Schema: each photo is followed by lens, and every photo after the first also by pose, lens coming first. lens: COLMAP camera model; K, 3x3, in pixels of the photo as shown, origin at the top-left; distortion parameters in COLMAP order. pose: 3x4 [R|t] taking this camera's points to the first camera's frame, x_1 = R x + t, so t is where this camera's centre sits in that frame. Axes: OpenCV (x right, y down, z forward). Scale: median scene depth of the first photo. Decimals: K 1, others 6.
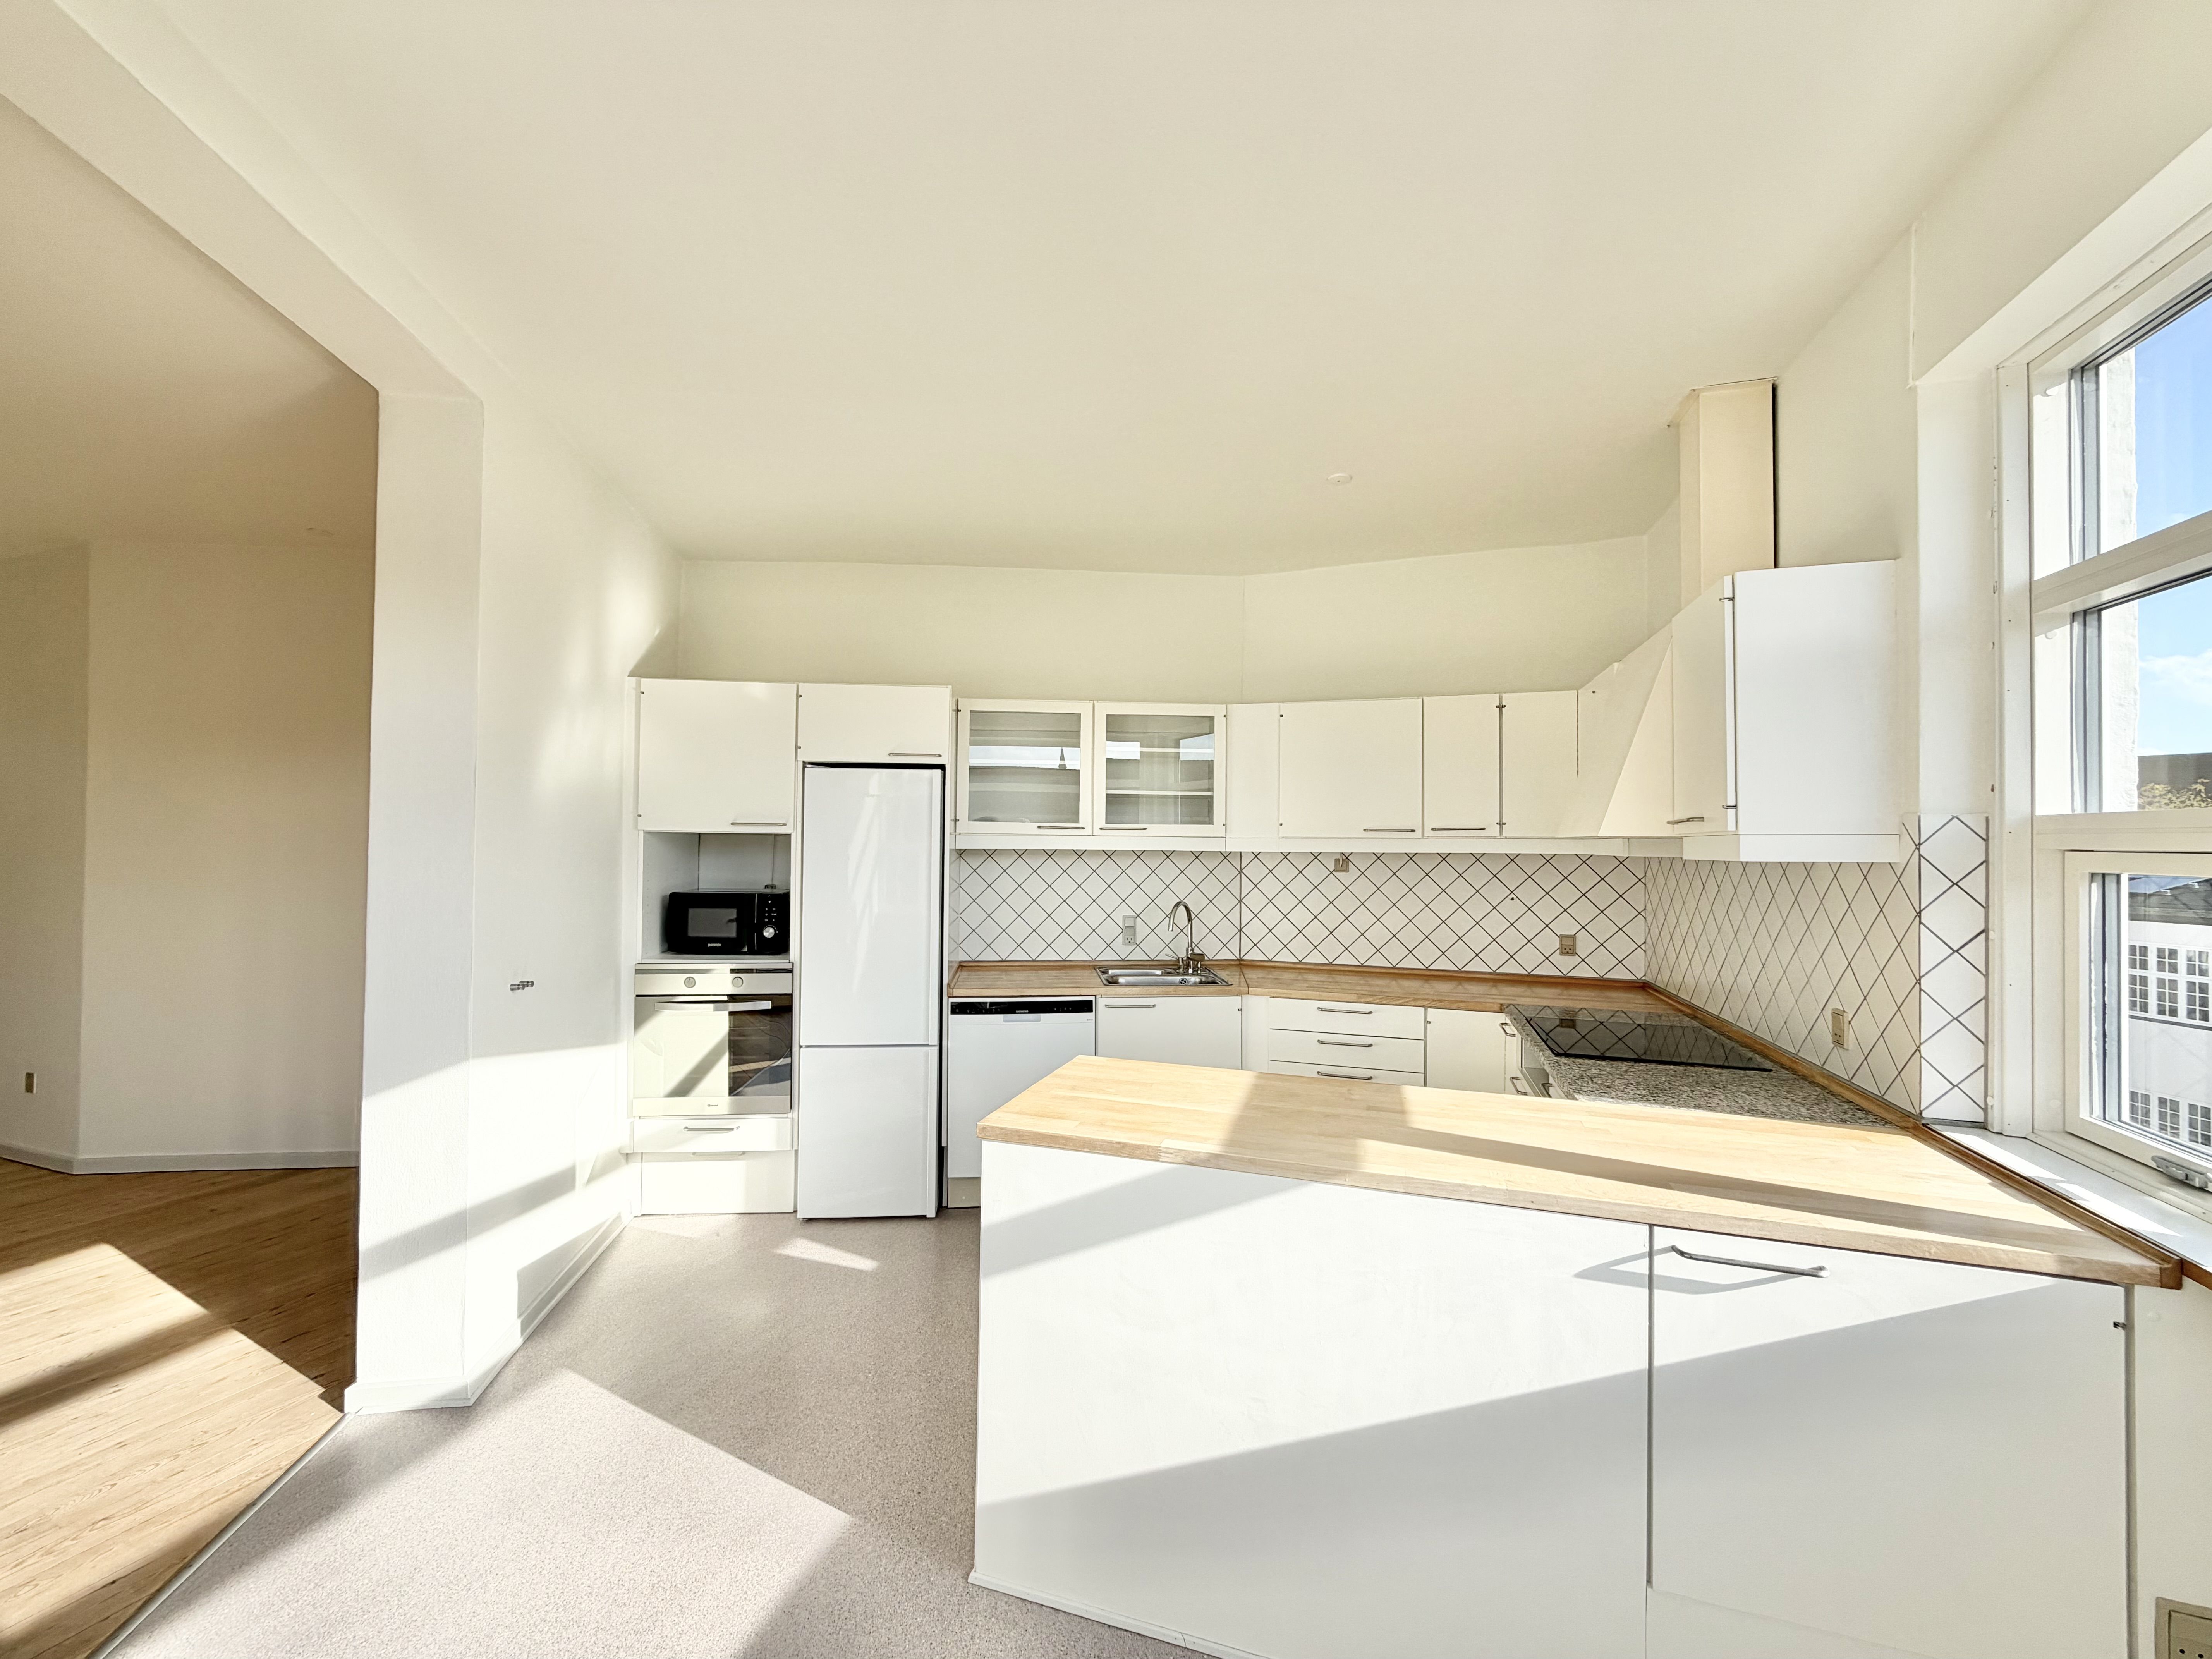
lens RADIAL K [[878.4, 0, 1099.5], [0, 878.4, 827.8], [0, 0, 1]] dist [0.000889, -0.000538]
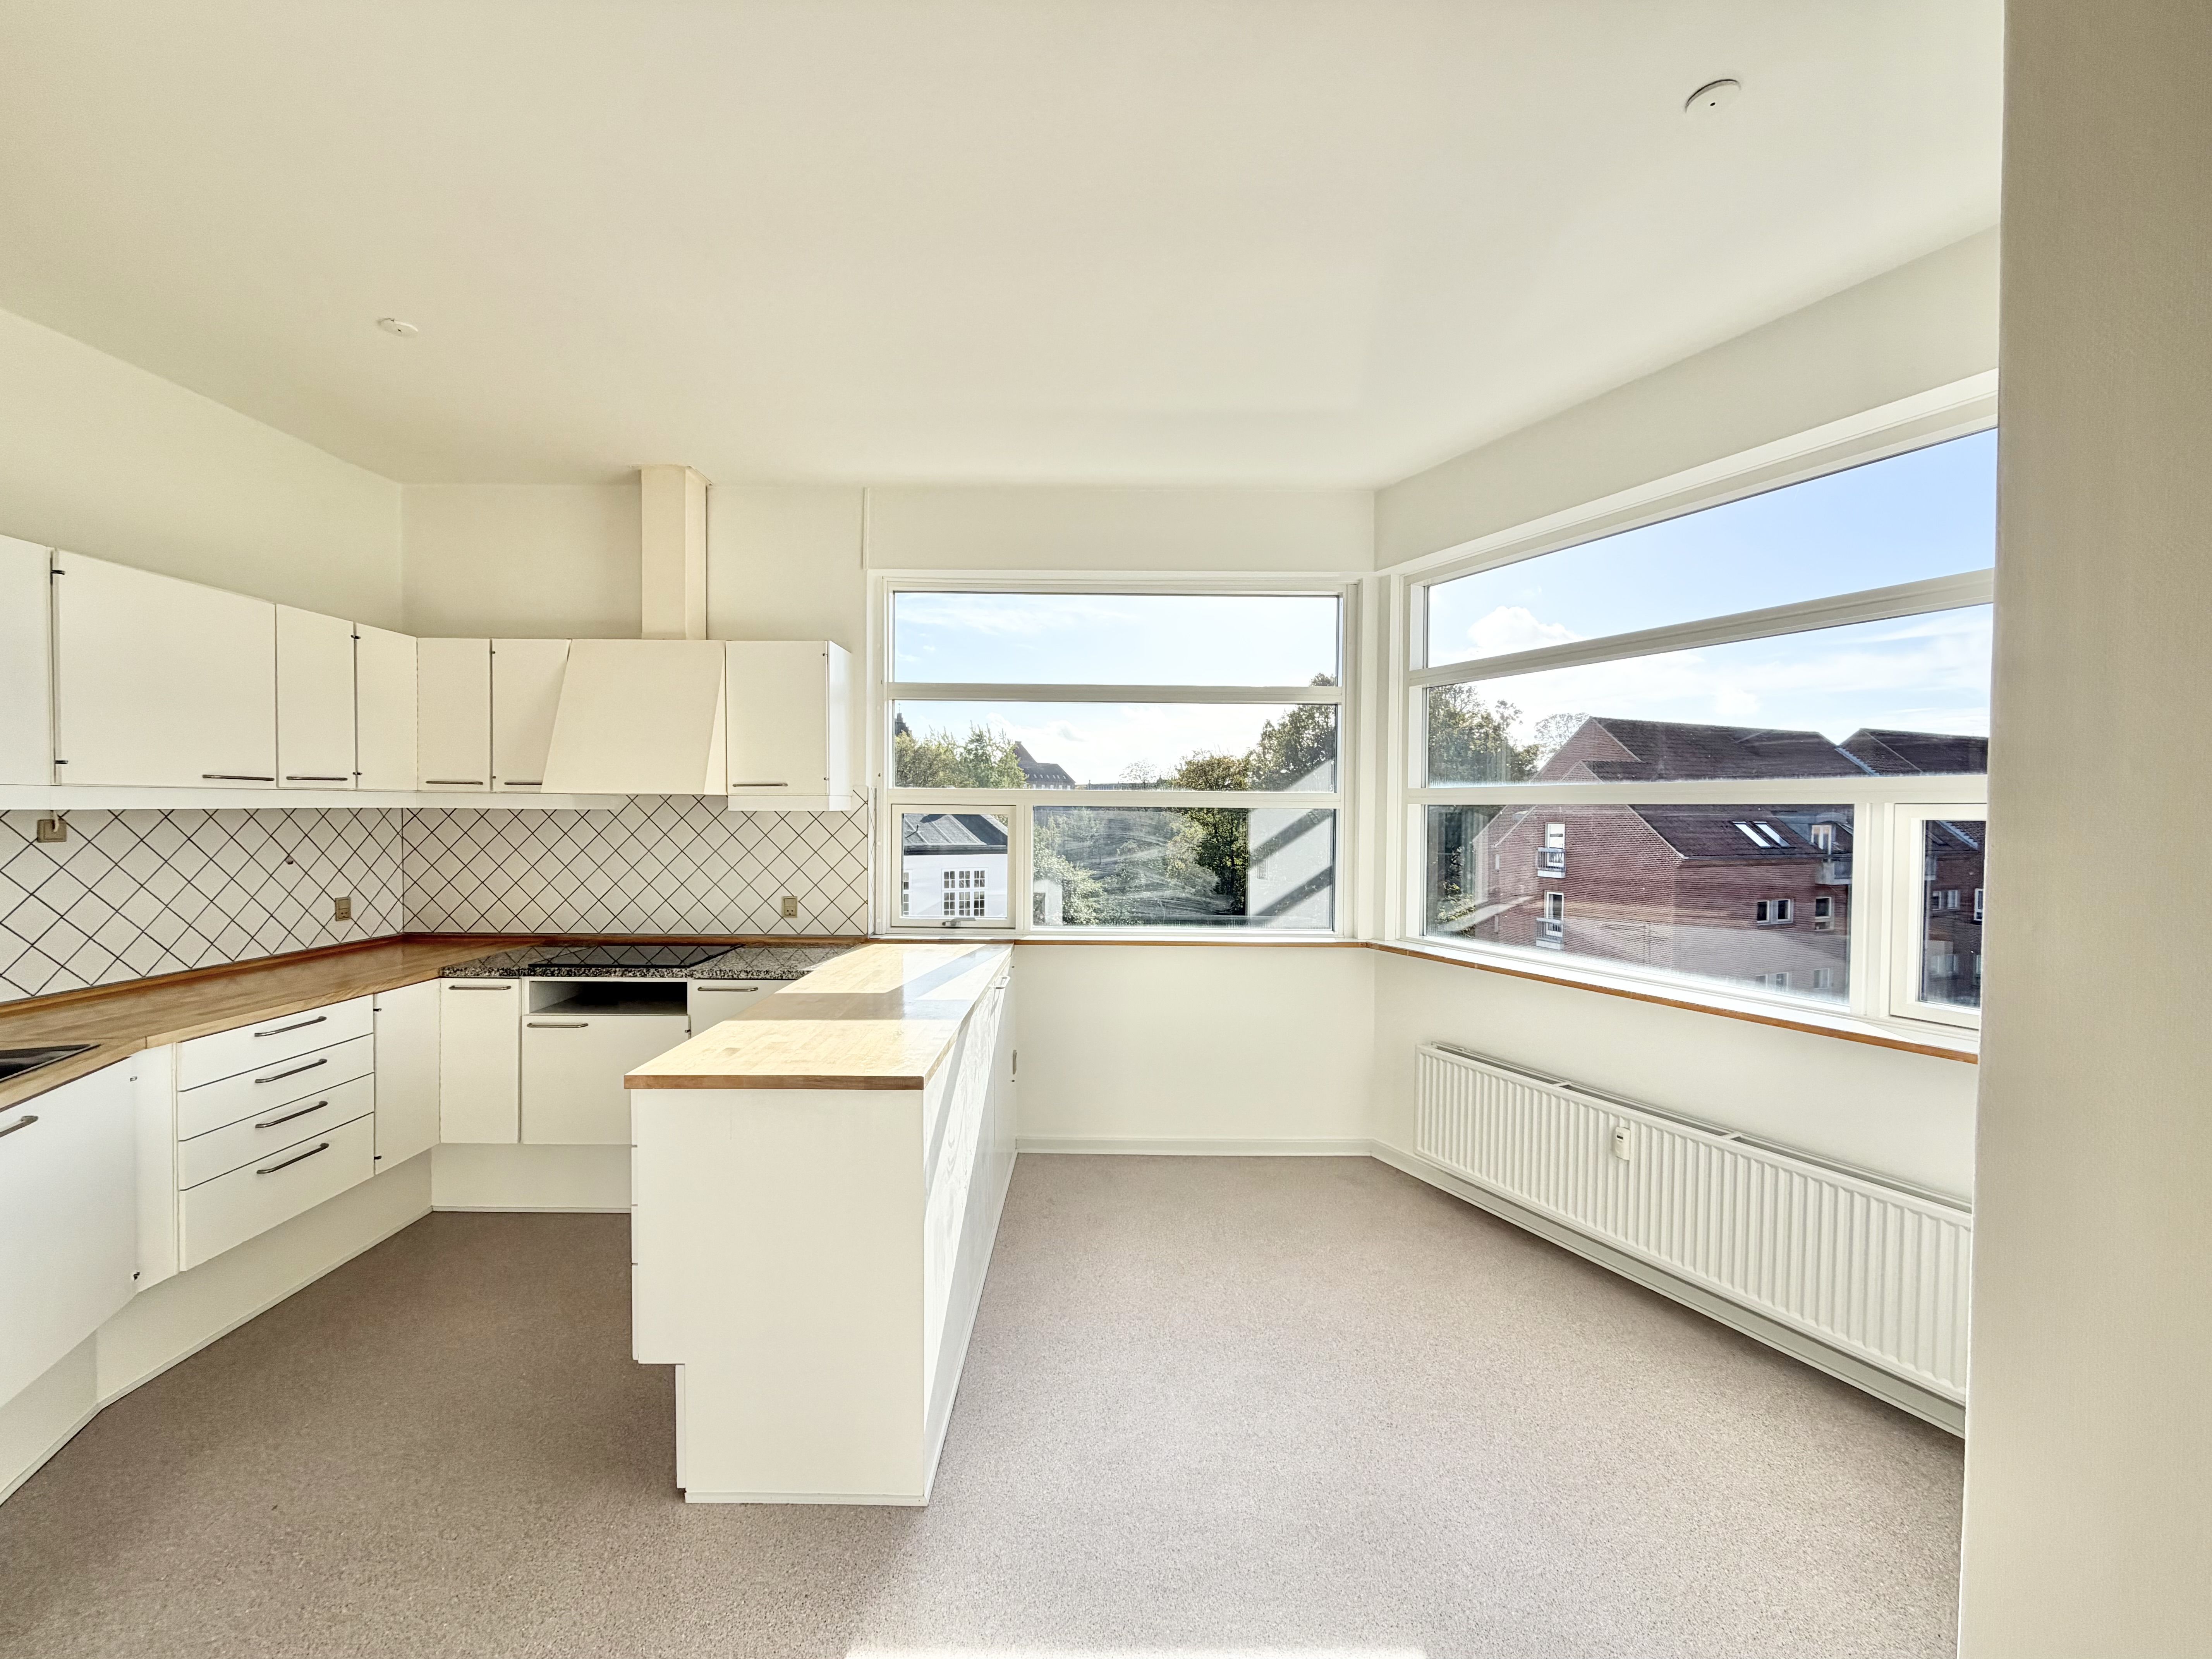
lens RADIAL K [[878.4, 0, 1099.5], [0, 878.4, 827.8], [0, 0, 1]] dist [0.000889, -0.000538]
pose [[-0.303438, -0.032897, 0.952283, -0.570261], [-0.026036, 0.999317, 0.026226, 0.006536], [-0.952495, -0.016836, -0.304088, 0.546228]]
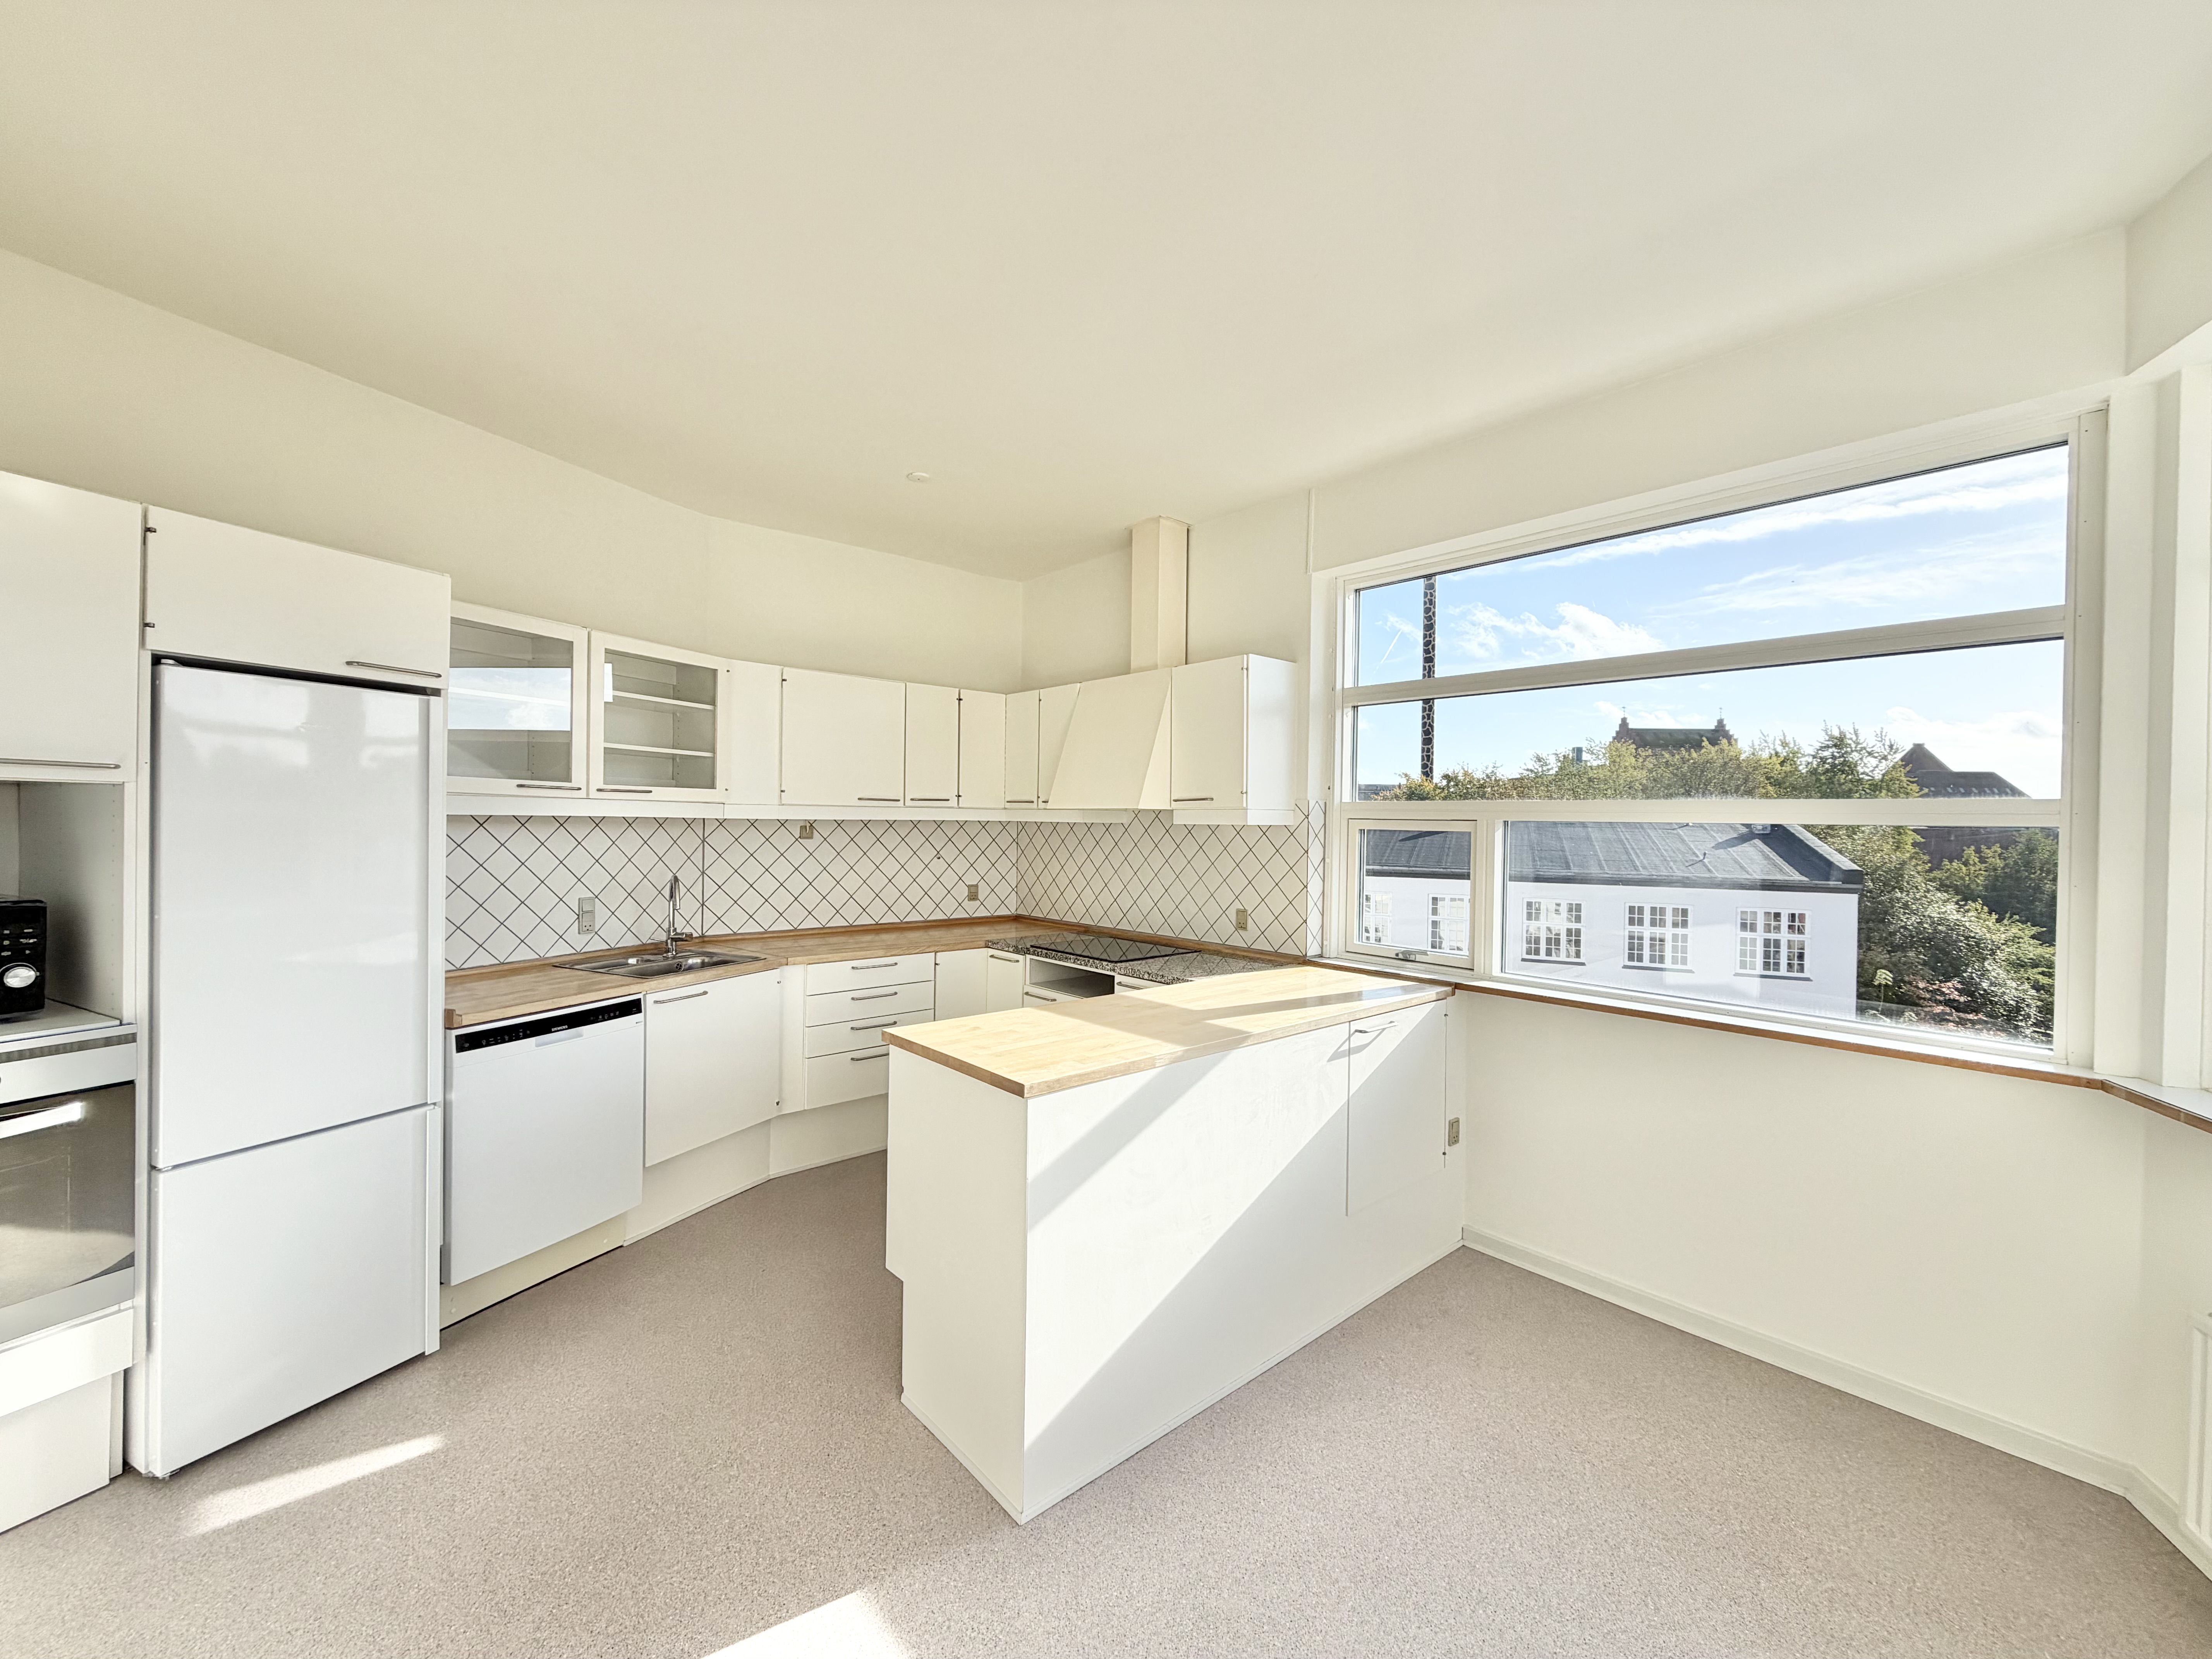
lens RADIAL K [[878.4, 0, 1099.5], [0, 878.4, 827.8], [0, 0, 1]] dist [0.000889, -0.000538]
pose [[0.510649, -0.008167, 0.859751, -0.472887], [-0.024241, 0.999421, 0.023892, 0.005343], [-0.859448, -0.033042, 0.510155, 0.202740]]
